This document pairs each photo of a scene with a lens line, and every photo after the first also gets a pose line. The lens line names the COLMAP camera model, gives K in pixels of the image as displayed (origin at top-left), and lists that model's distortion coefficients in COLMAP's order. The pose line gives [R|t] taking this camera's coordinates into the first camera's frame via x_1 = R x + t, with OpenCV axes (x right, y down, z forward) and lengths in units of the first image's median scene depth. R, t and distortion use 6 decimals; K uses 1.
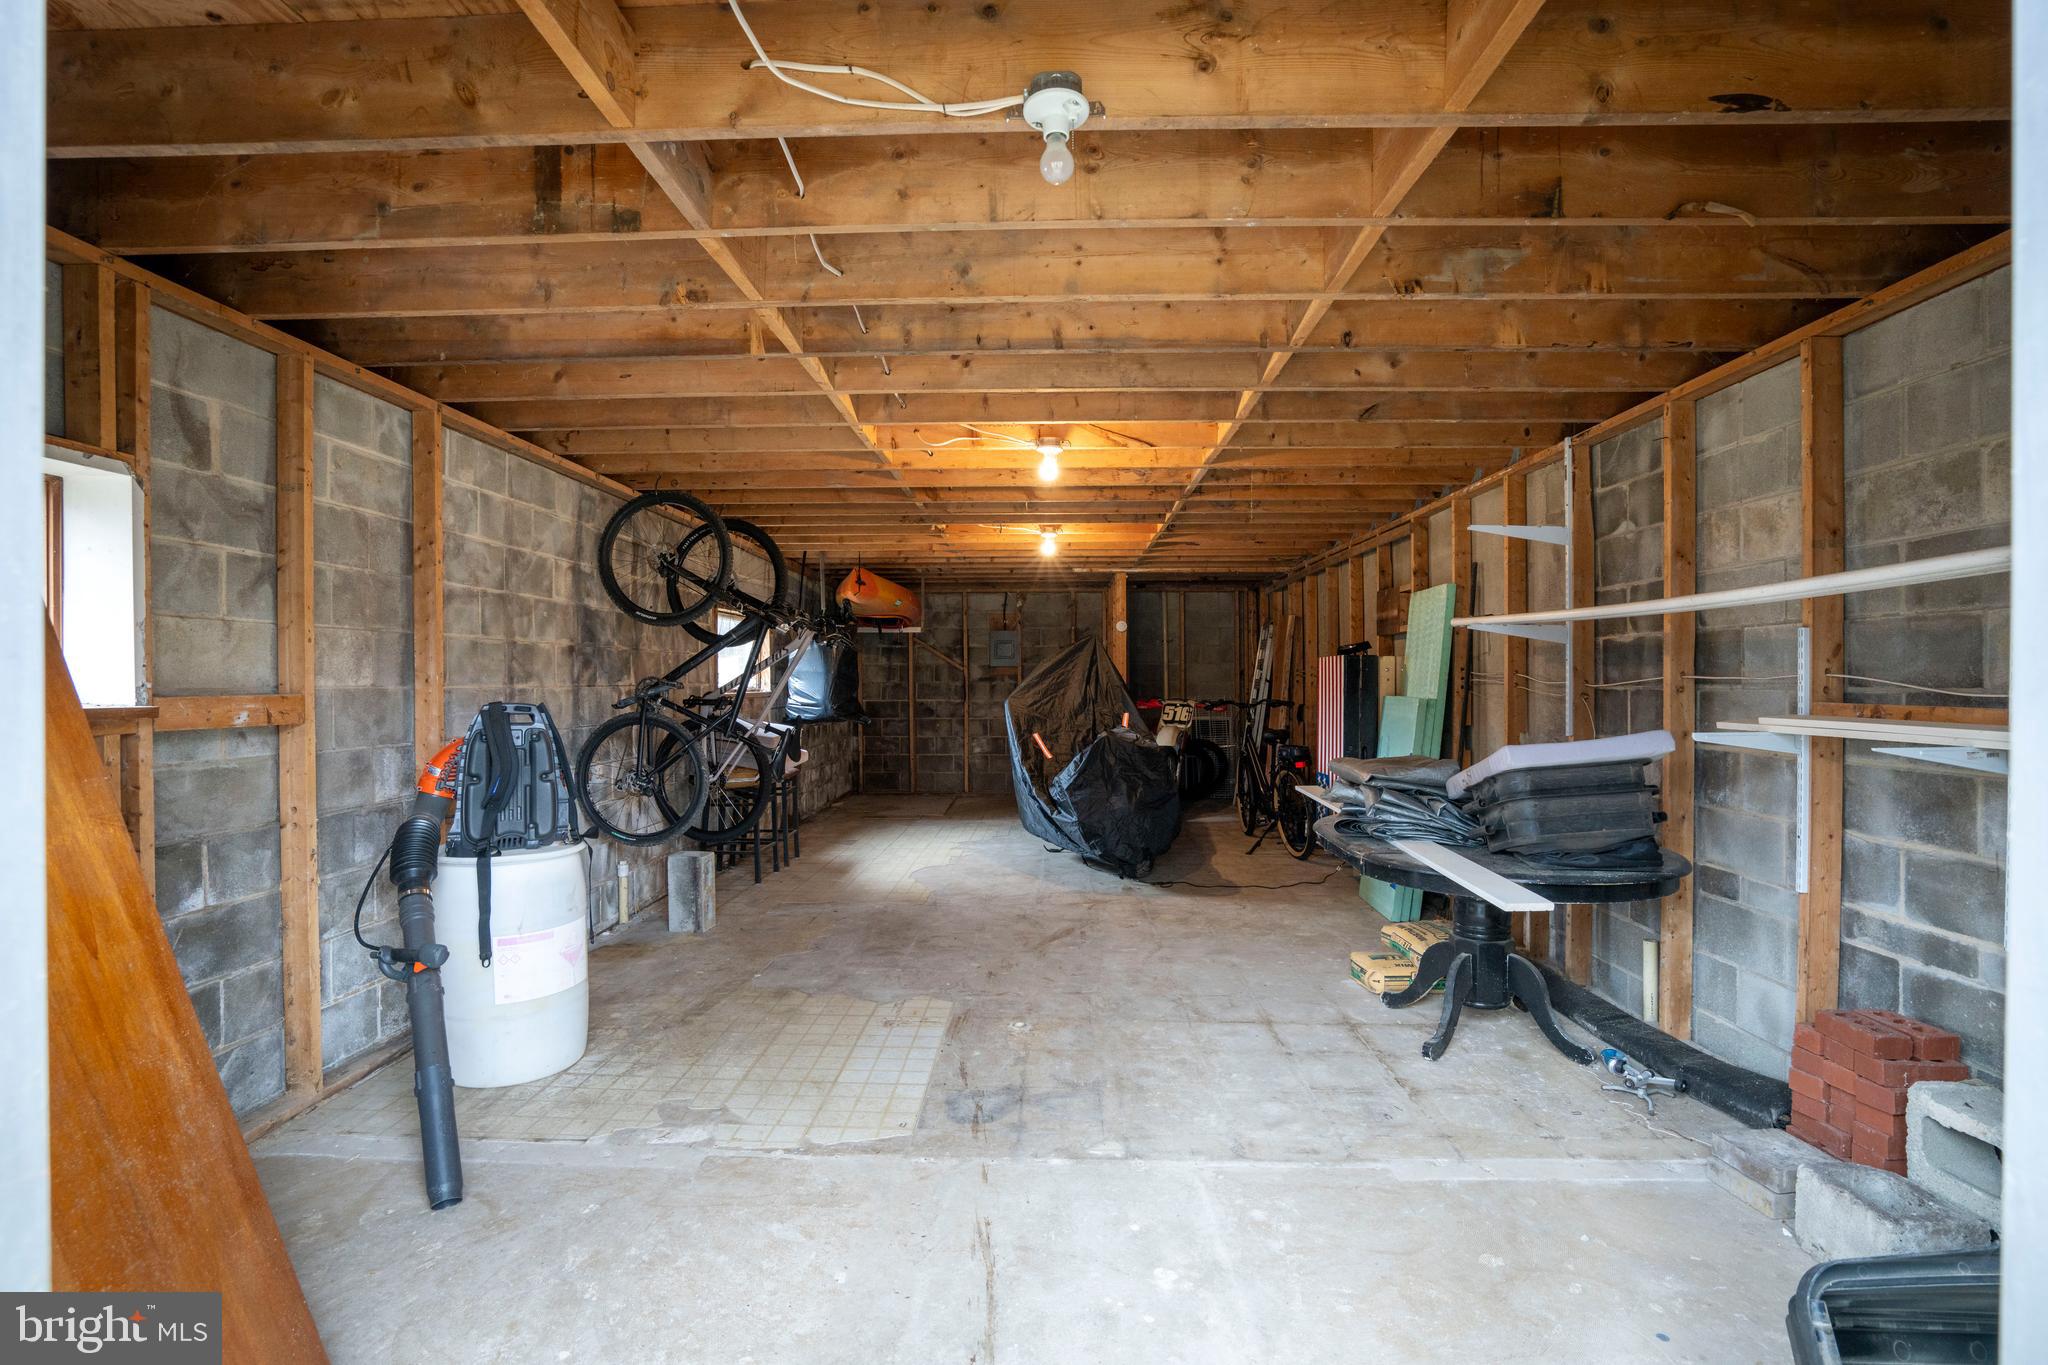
lens RADIAL K [[949.2, 0, 1020.0], [0, 949.2, 687.3], [0, 0, 1]] dist [-0.063057, 0.025015]
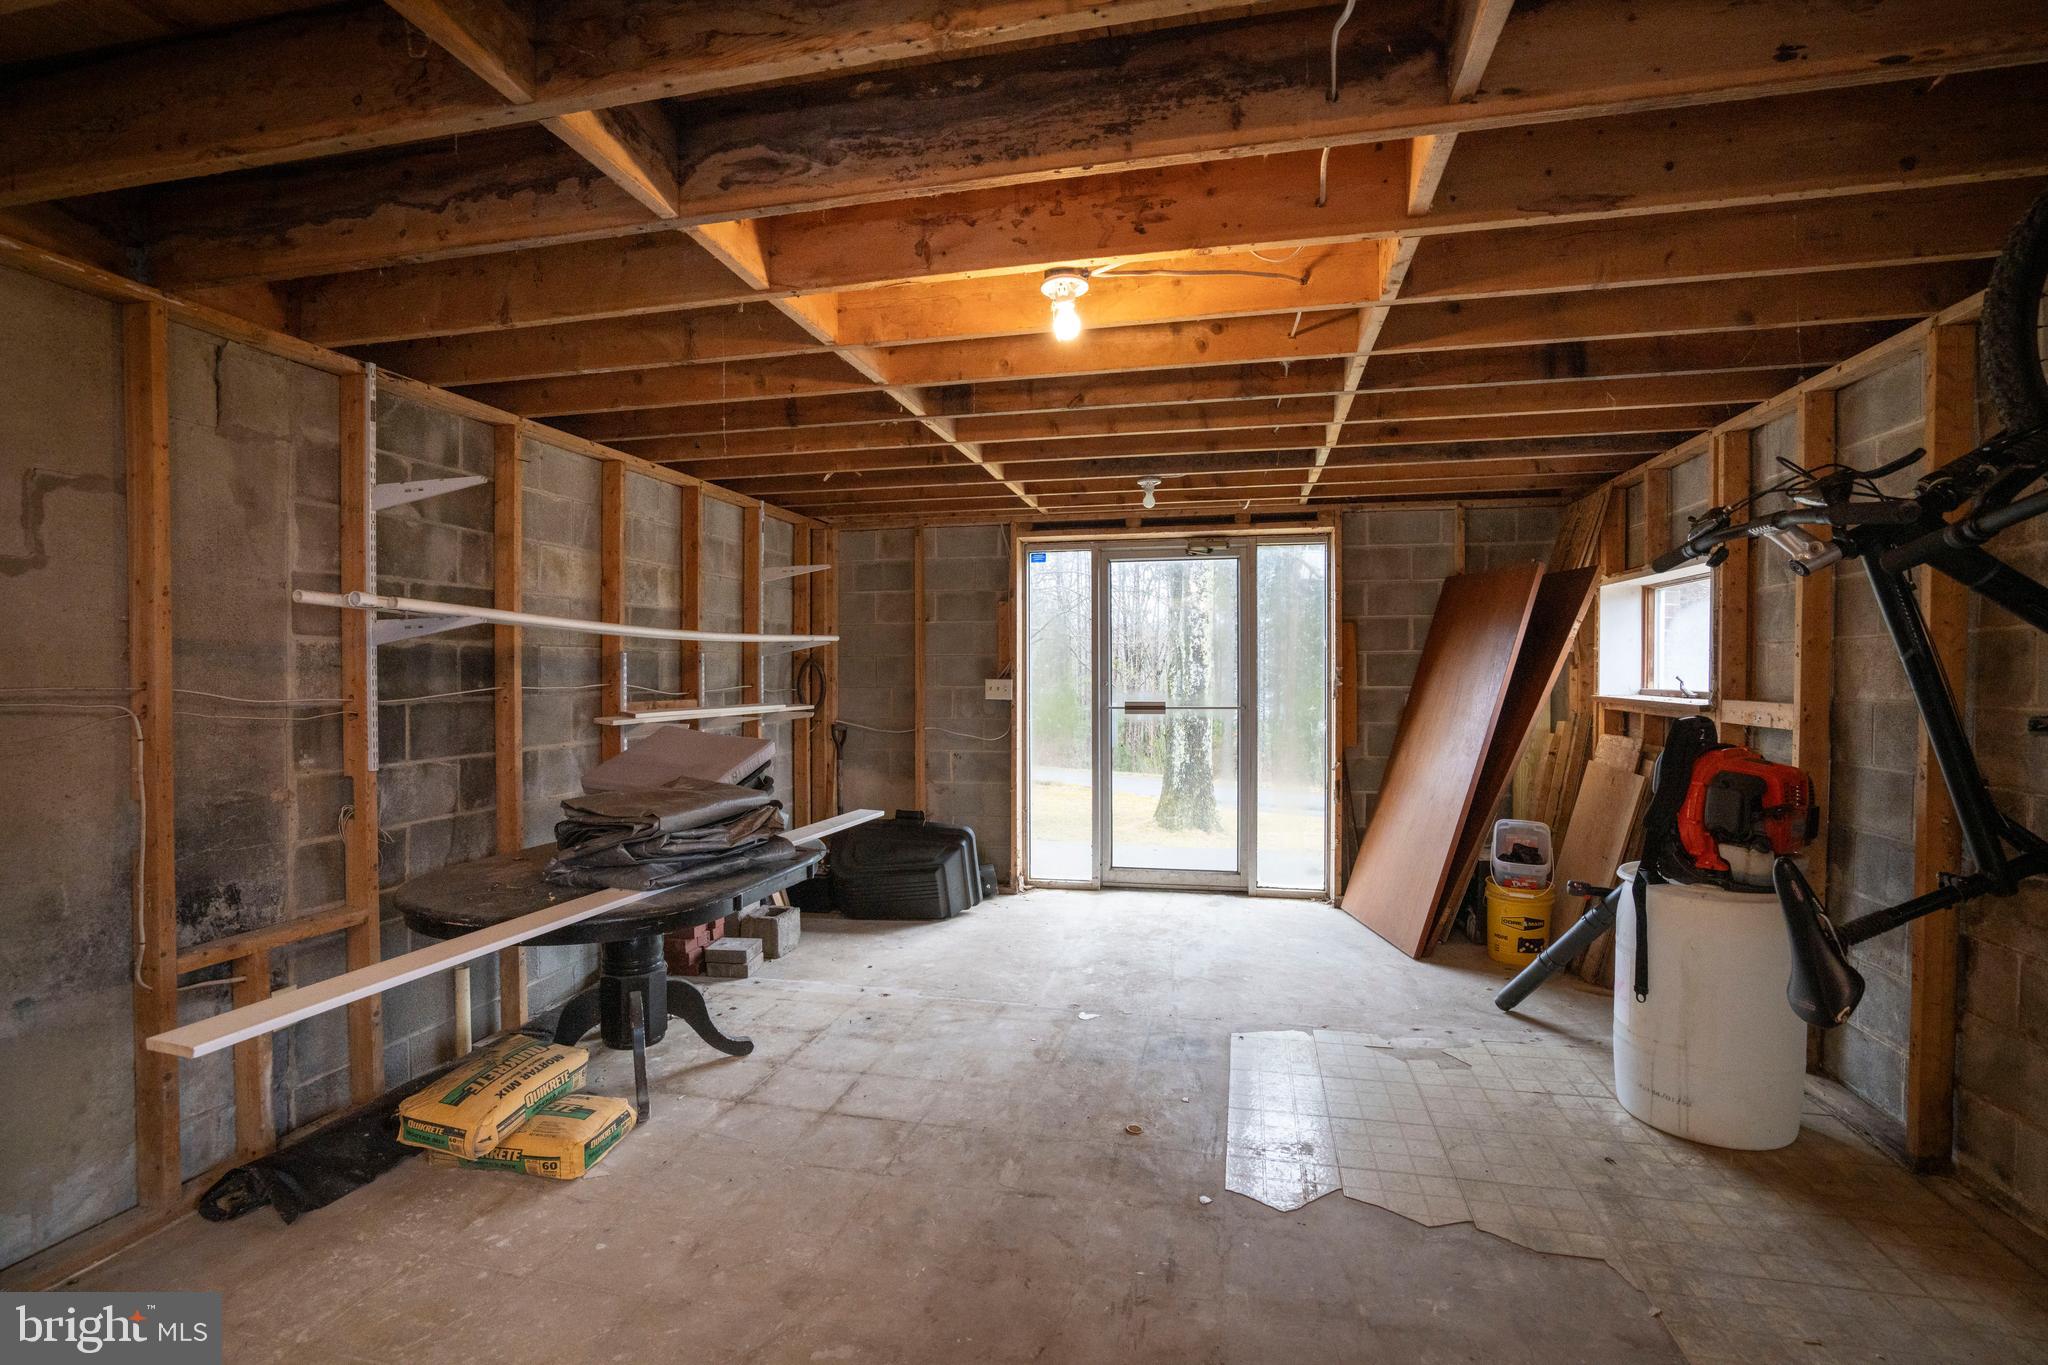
lens RADIAL K [[949.2, 0, 1020.0], [0, 949.2, 687.3], [0, 0, 1]] dist [-0.063057, 0.025015]
pose [[-0.980369, -0.001706, 0.197165, -0.032882], [0.003686, 0.999629, 0.026975, -0.019117], [-0.197138, 0.027172, -0.979999, 0.955925]]
